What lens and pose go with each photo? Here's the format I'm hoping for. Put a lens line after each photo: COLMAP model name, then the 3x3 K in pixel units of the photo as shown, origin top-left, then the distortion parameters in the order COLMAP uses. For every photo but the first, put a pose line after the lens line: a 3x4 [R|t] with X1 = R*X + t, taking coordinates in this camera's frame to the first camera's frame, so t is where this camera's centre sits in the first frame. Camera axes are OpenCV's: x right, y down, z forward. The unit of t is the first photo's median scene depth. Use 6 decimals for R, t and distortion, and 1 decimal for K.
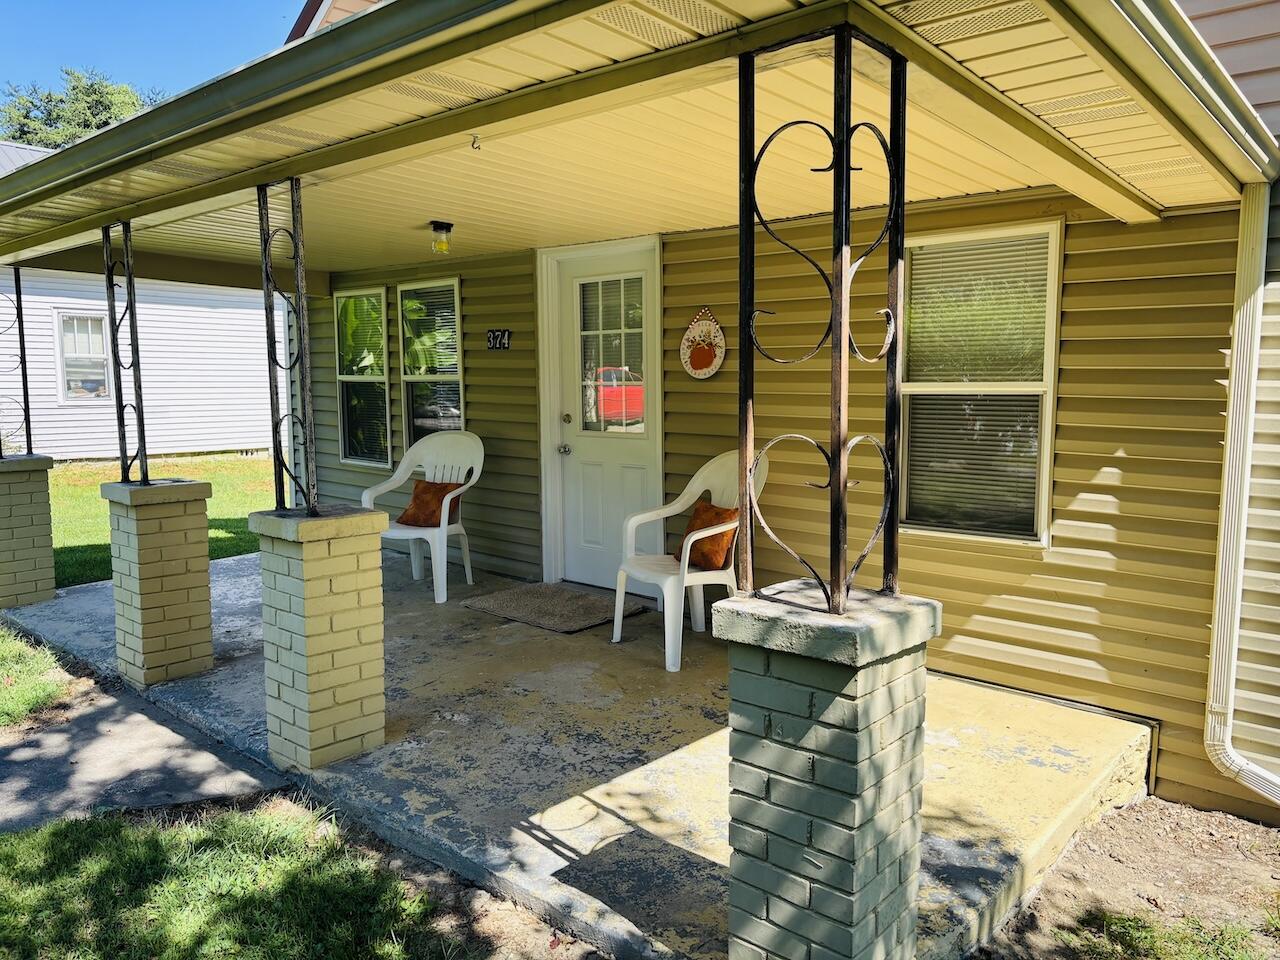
lens RADIAL K [[977.8, 0, 640.0], [0, 977.8, 480.0], [0, 0, 1]] dist [0.103064, -0.171177]
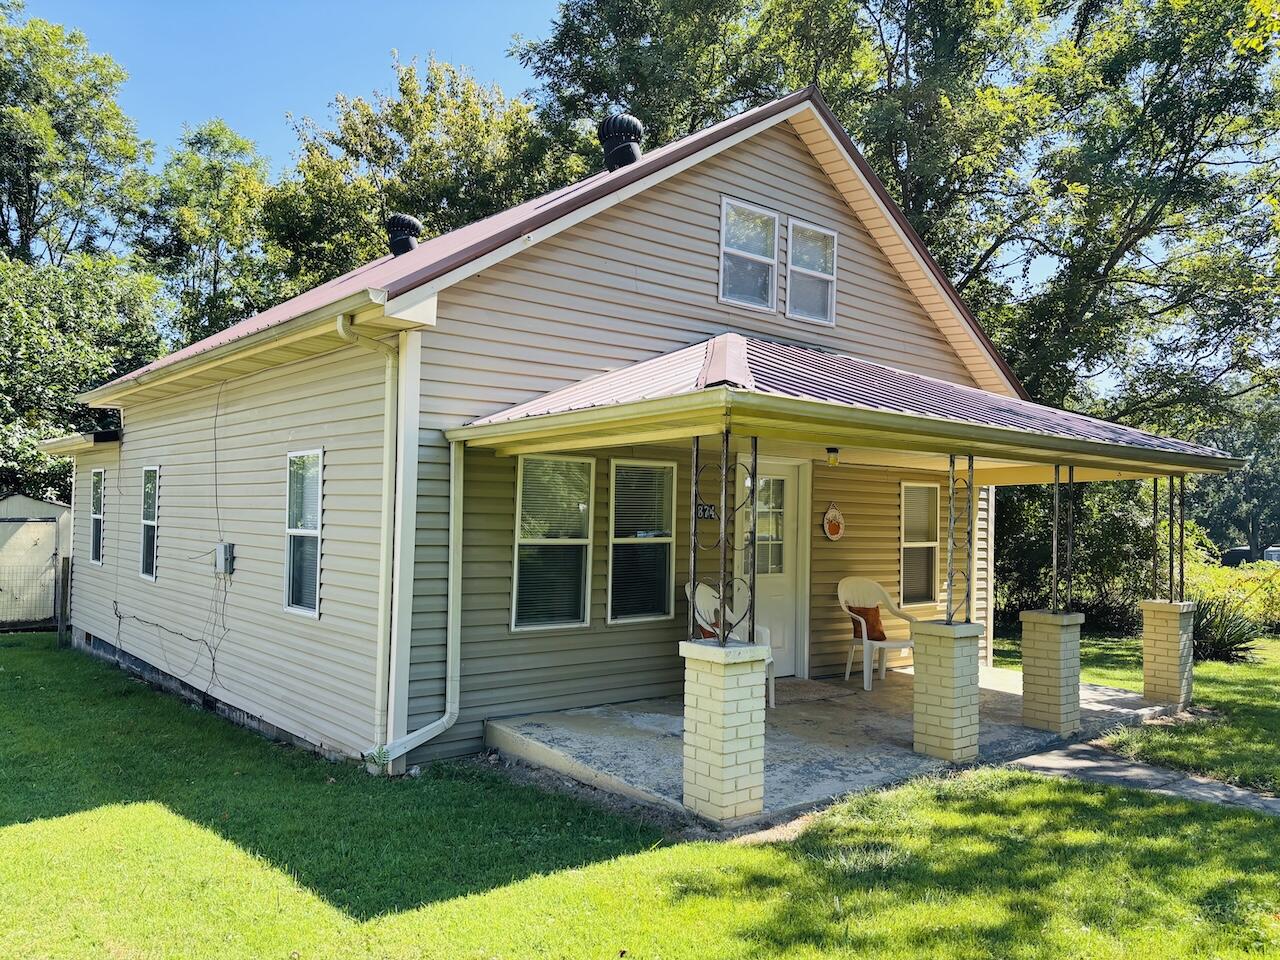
lens RADIAL K [[977.8, 0, 640.0], [0, 977.8, 480.0], [0, 0, 1]] dist [0.103064, -0.171177]
pose [[0.125198, 0.033038, 0.991581, -2.127789], [0.080404, 0.995820, -0.043331, -0.193384], [-0.988868, 0.085152, 0.122019, 1.312397]]
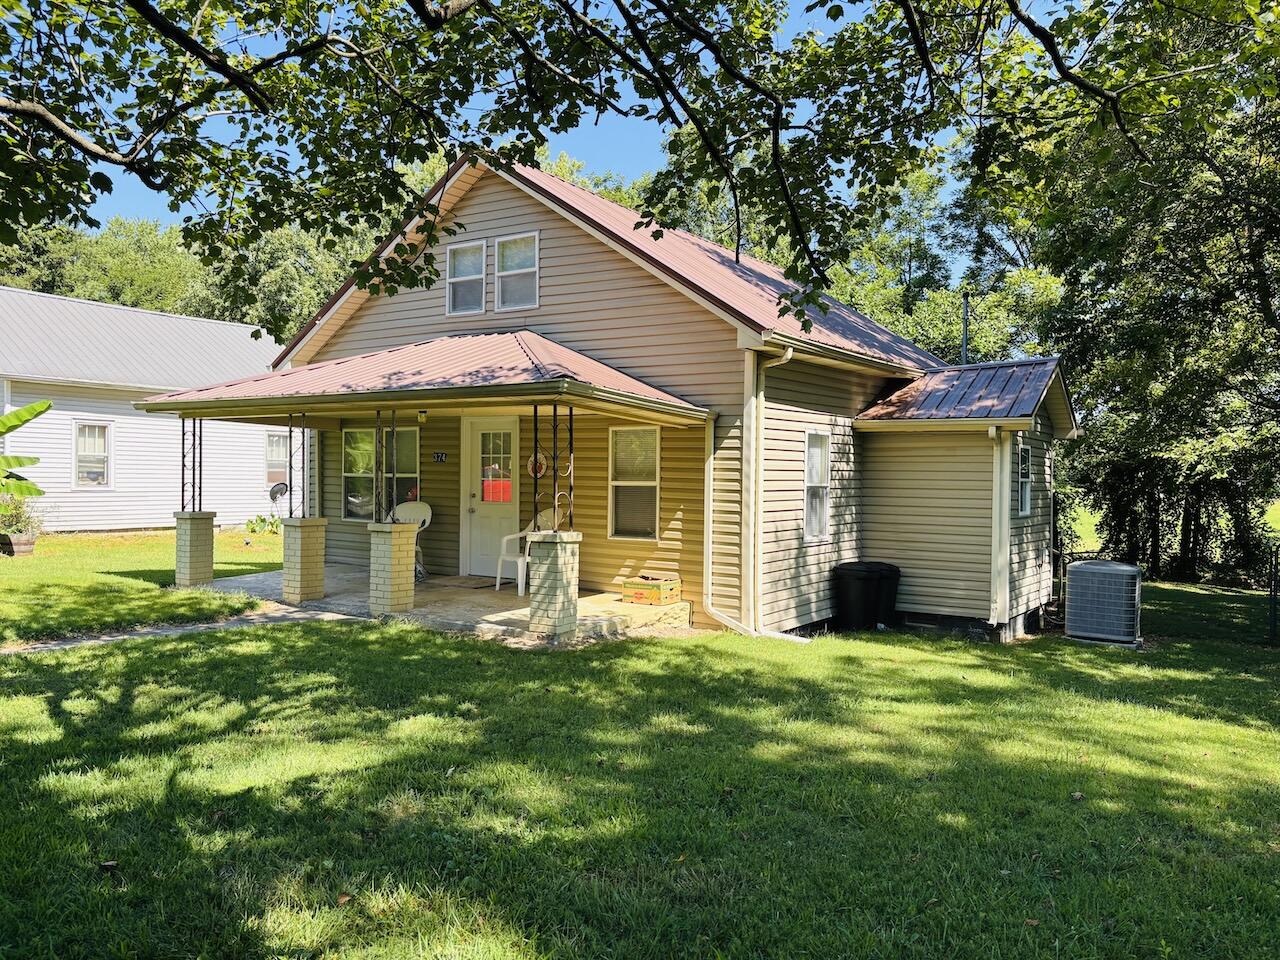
lens RADIAL K [[977.8, 0, 640.0], [0, 977.8, 480.0], [0, 0, 1]] dist [0.103064, -0.171177]
pose [[0.990681, 0.014791, 0.135397, -0.009287], [-0.001378, 0.995124, -0.098626, 0.152367], [-0.136195, 0.097520, 0.985870, -1.547072]]
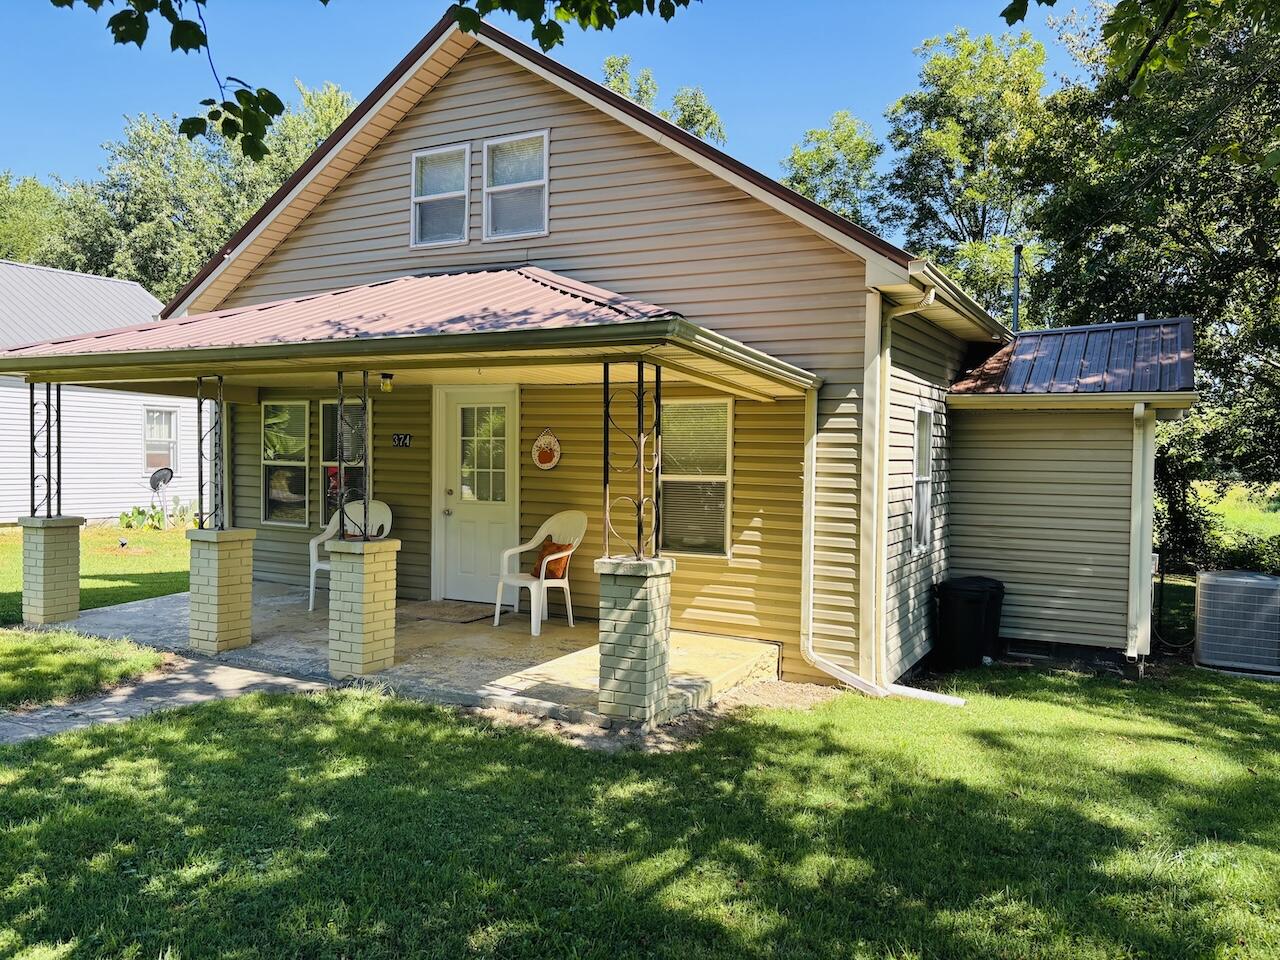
lens RADIAL K [[987.8, 0, 640.0], [0, 987.8, 480.0], [0, 0, 1]] dist [0.002213, 0.087279]
pose [[0.970198, 0.010616, 0.242082, -0.223498], [0.008442, 0.996952, -0.077555, 0.057071], [-0.242167, 0.077287, 0.967151, -0.805209]]
